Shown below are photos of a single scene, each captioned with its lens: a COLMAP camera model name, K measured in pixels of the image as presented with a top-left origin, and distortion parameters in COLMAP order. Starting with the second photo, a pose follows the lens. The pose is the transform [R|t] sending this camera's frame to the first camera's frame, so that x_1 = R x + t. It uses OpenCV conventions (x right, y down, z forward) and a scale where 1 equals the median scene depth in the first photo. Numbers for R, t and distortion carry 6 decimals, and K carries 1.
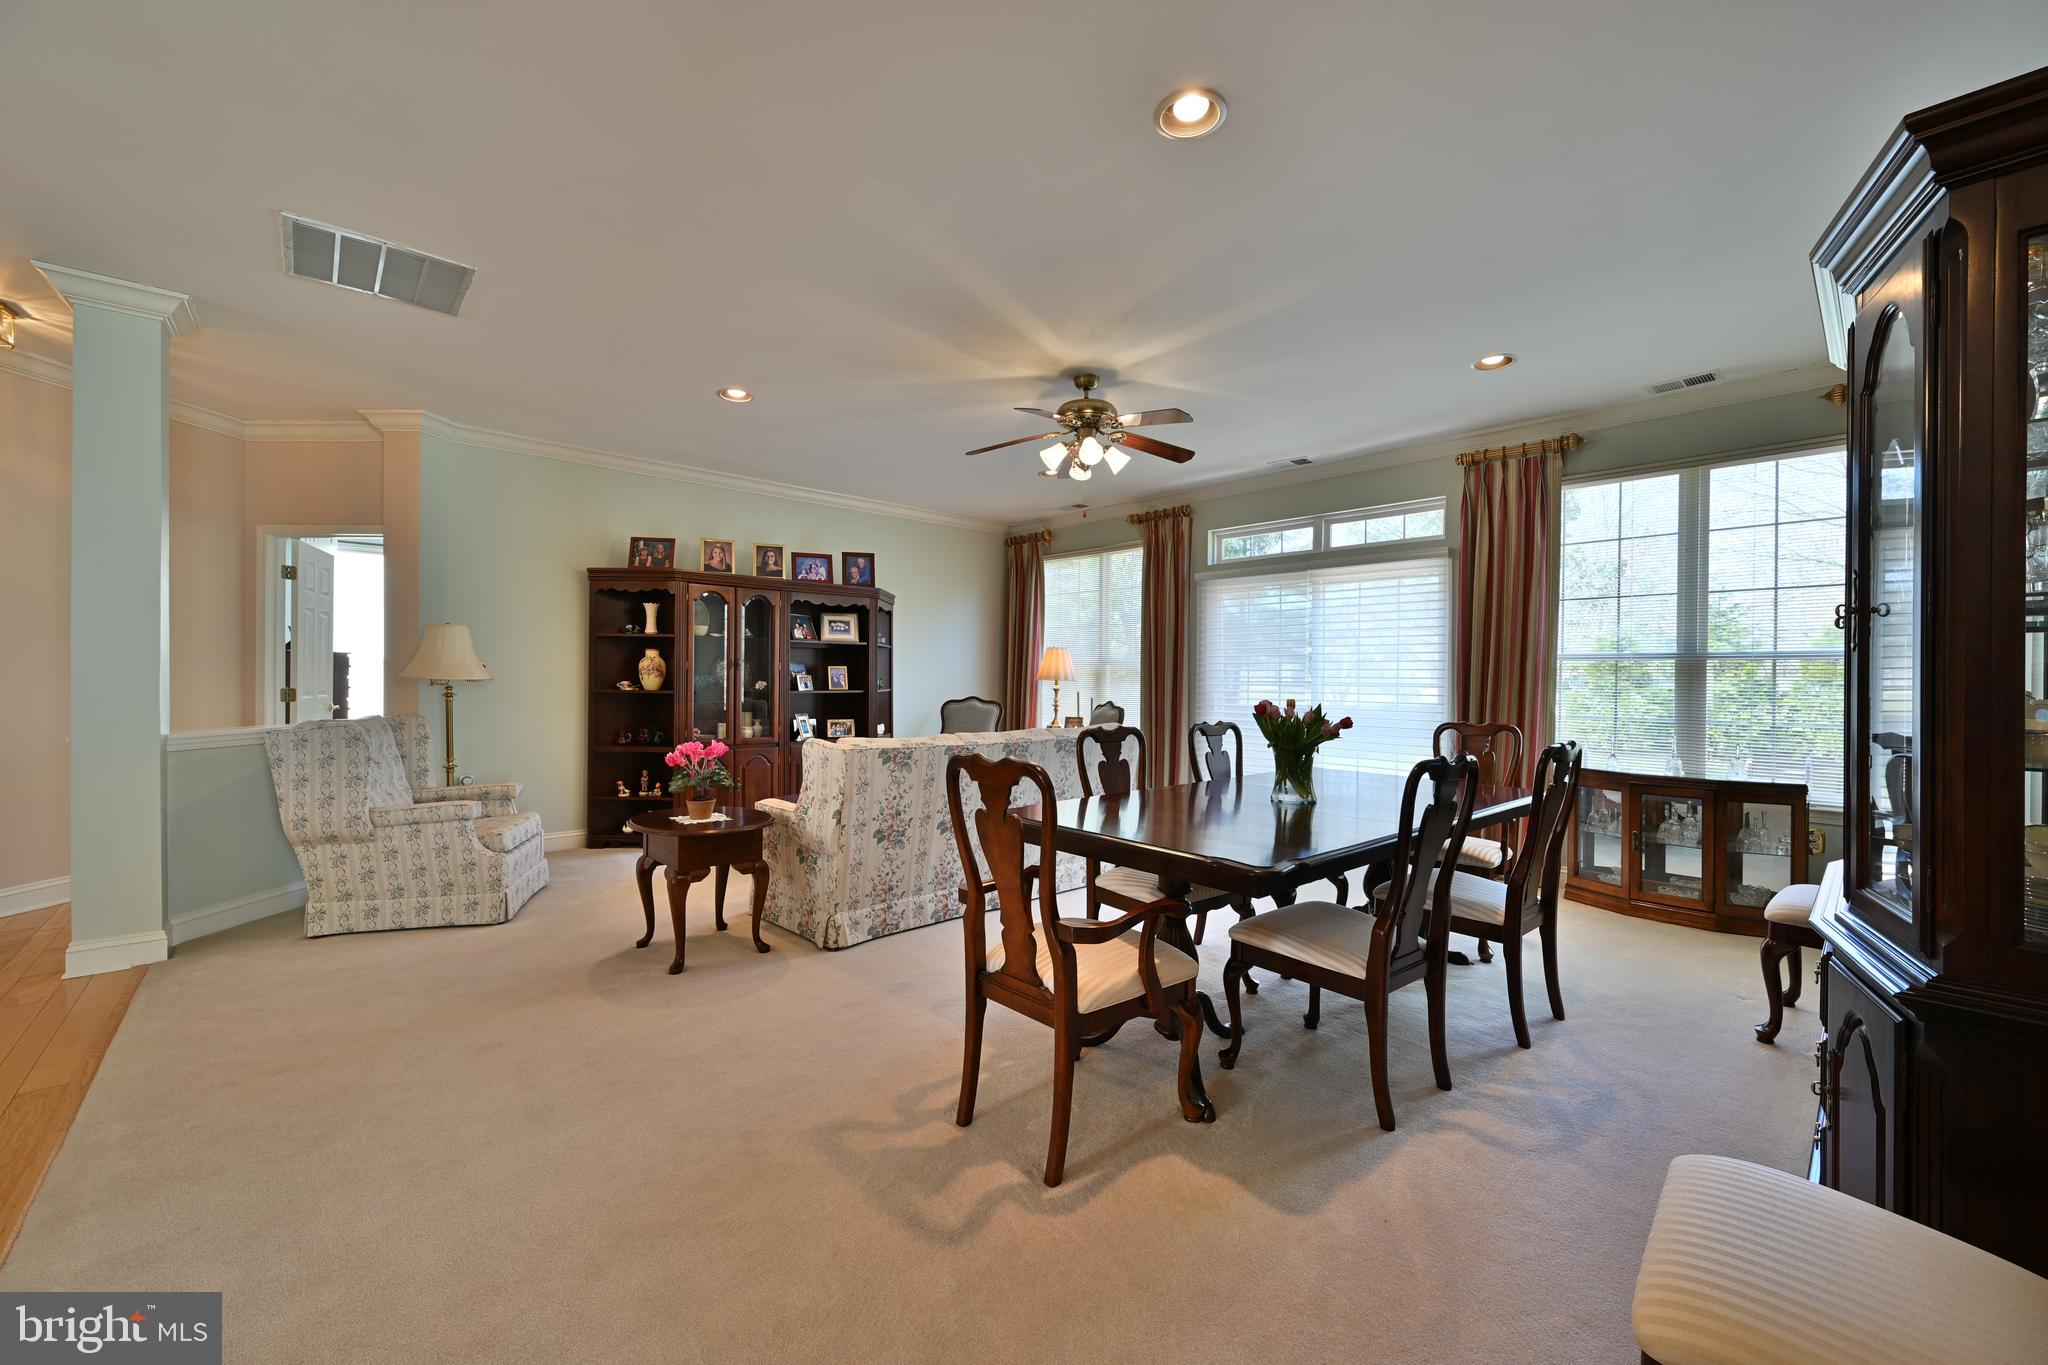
lens RADIAL K [[794.8, 0, 1031.0], [0, 794.8, 679.9], [0, 0, 1]] dist [-0.001781, 0.000173]
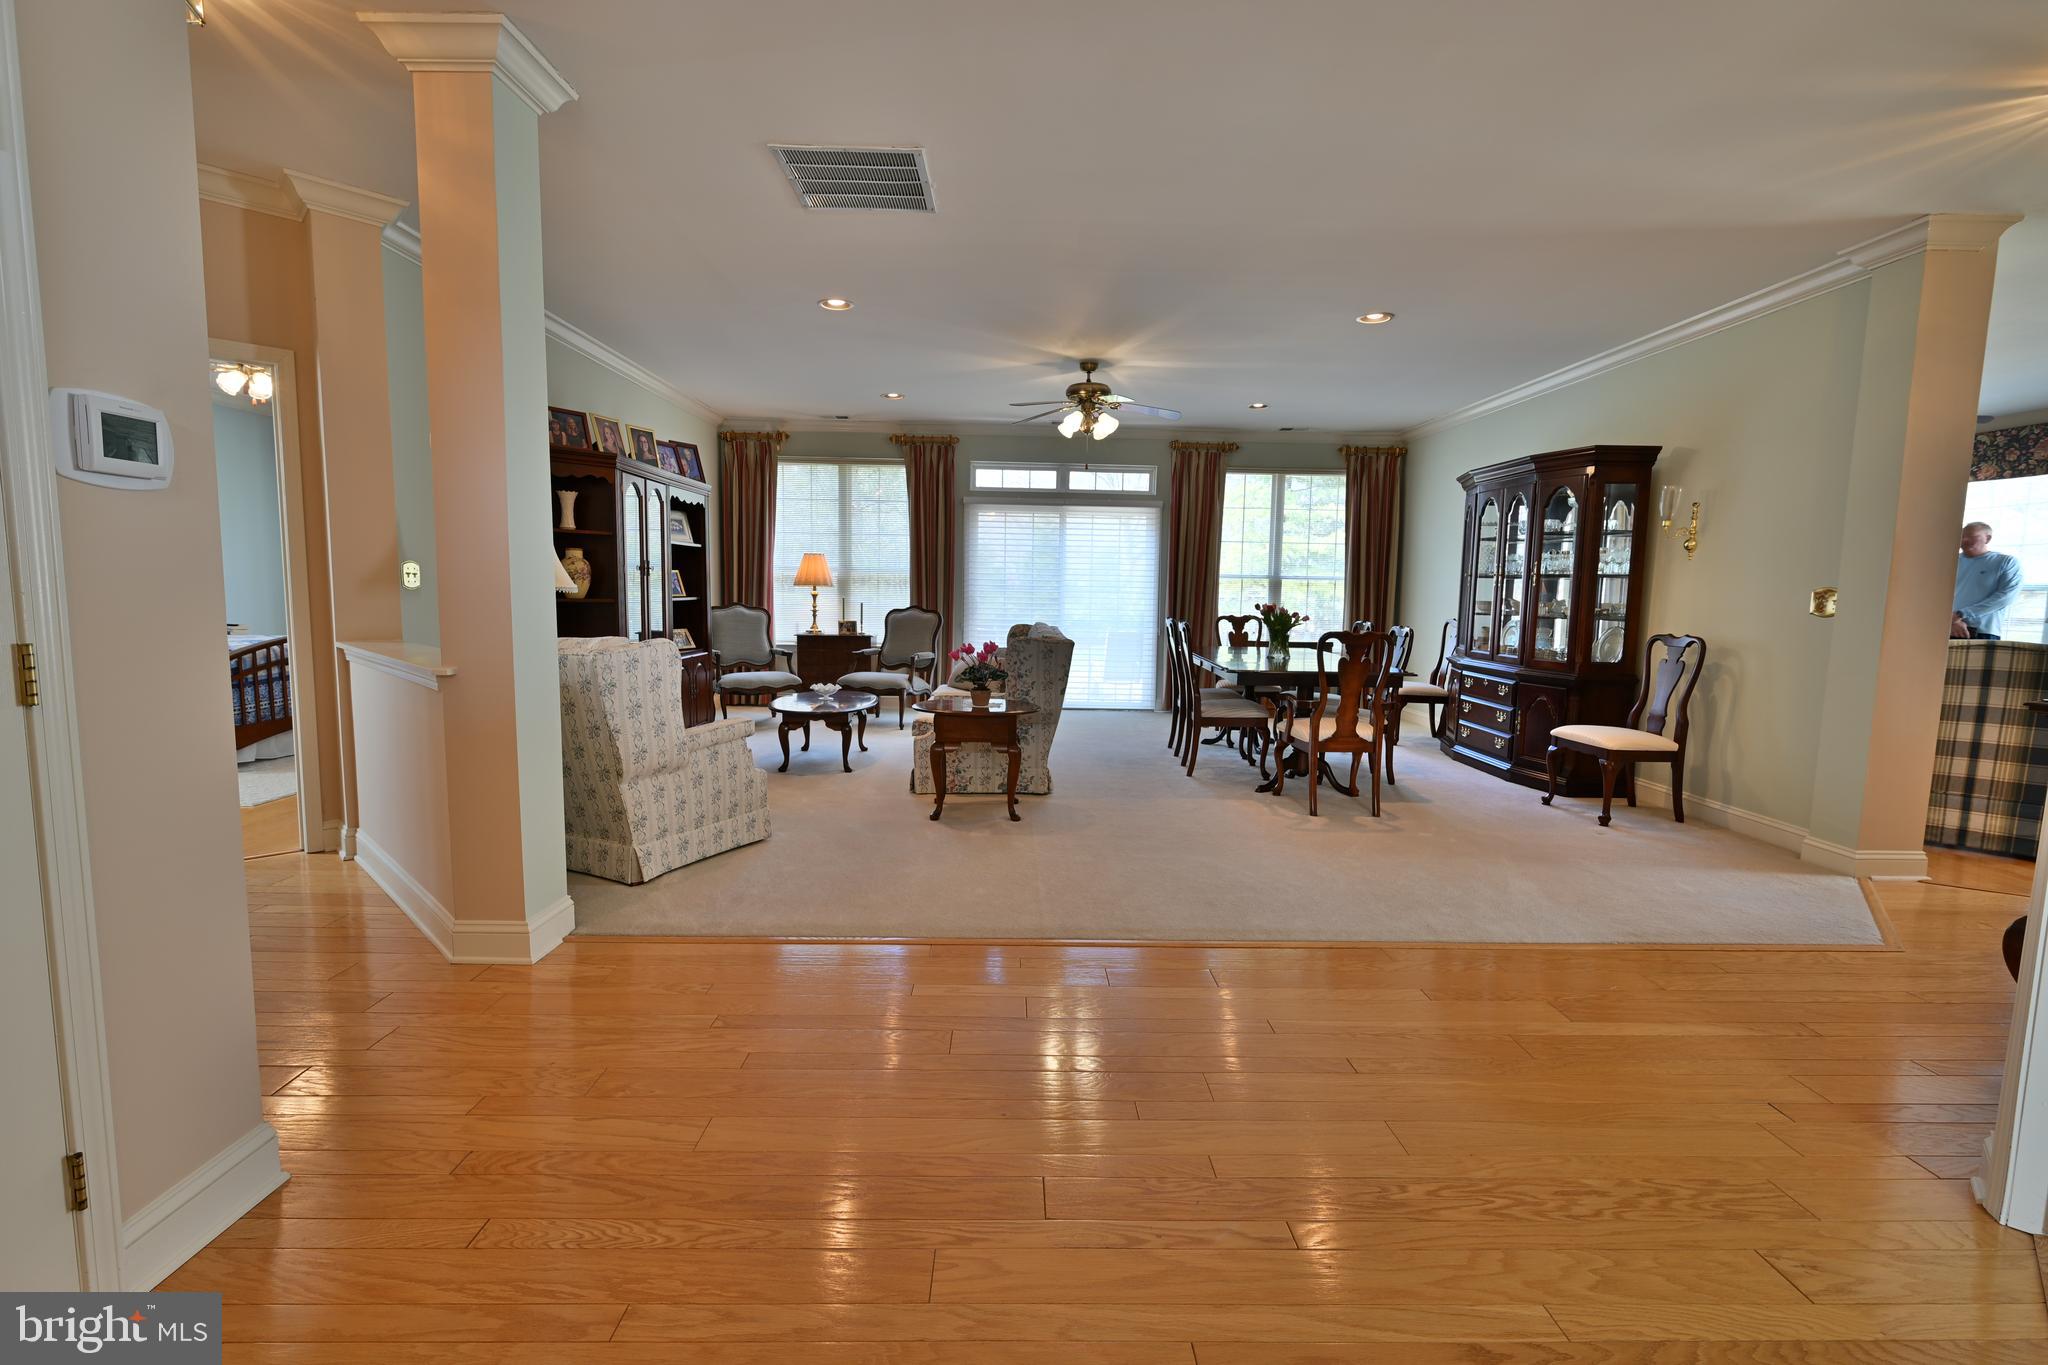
lens RADIAL K [[896.6, 0, 1030.1], [0, 896.6, 677.3], [0, 0, 1]] dist [-0.001177, 0.000173]
pose [[0.665202, -0.070392, 0.743338, -1.069296], [-0.009688, 0.994649, 0.102860, -0.007269], [-0.746601, -0.075624, 0.660960, 0.031275]]
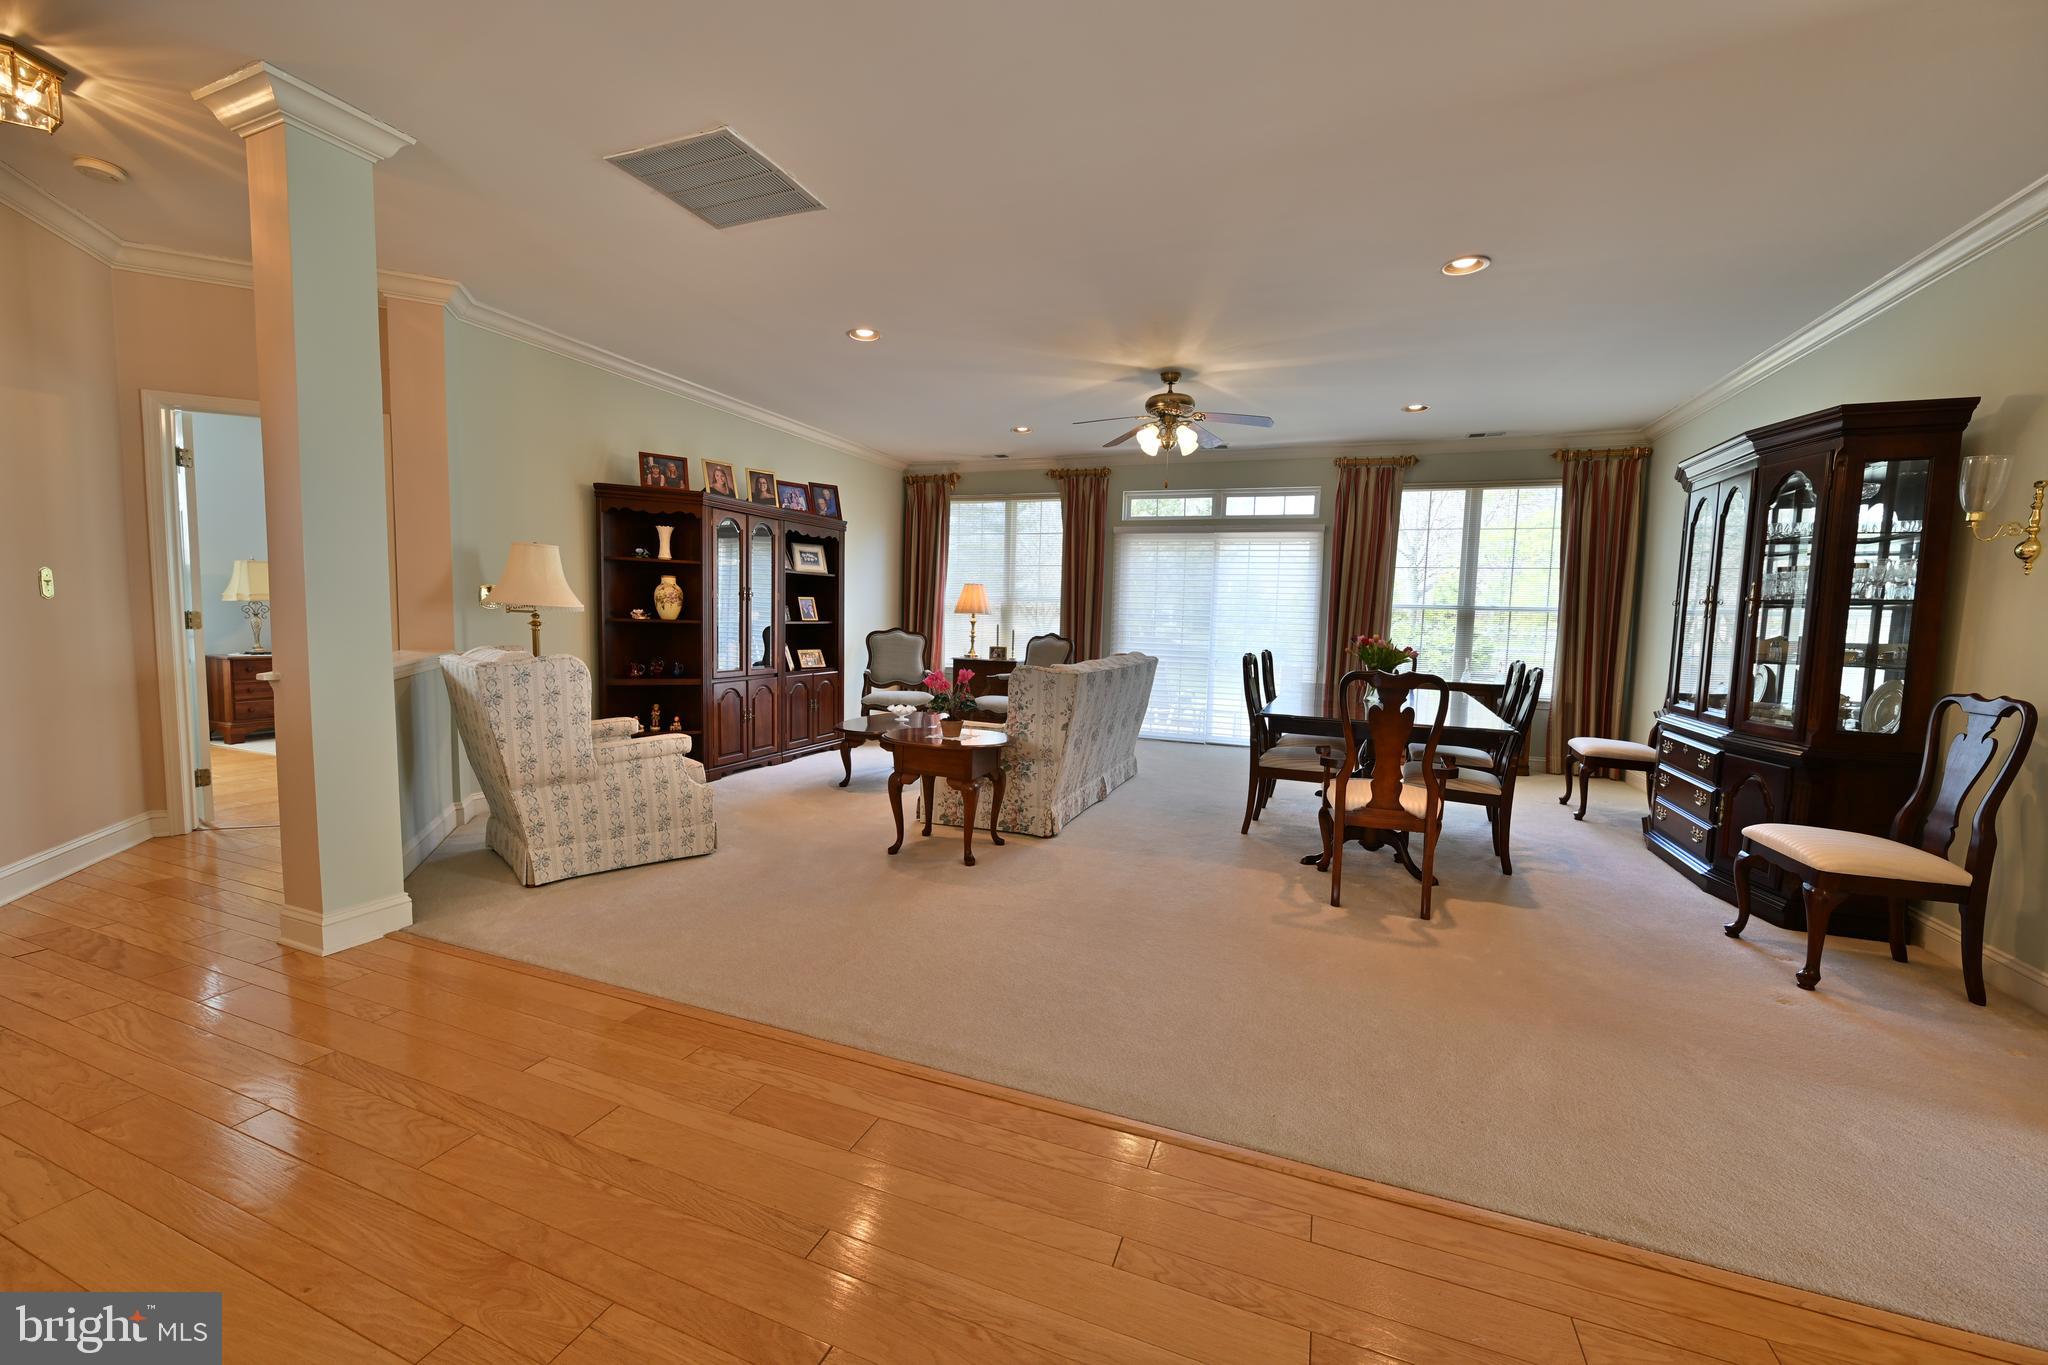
lens RADIAL K [[794.8, 0, 1030.1], [0, 794.8, 679.1], [0, 0, 1]] dist [-0.001781, 0.000173]
pose [[0.898642, -0.019657, 0.438242, -0.628973], [-0.018216, 0.996462, 0.082050, -0.002236], [-0.438304, -0.081716, 0.895105, -0.049661]]
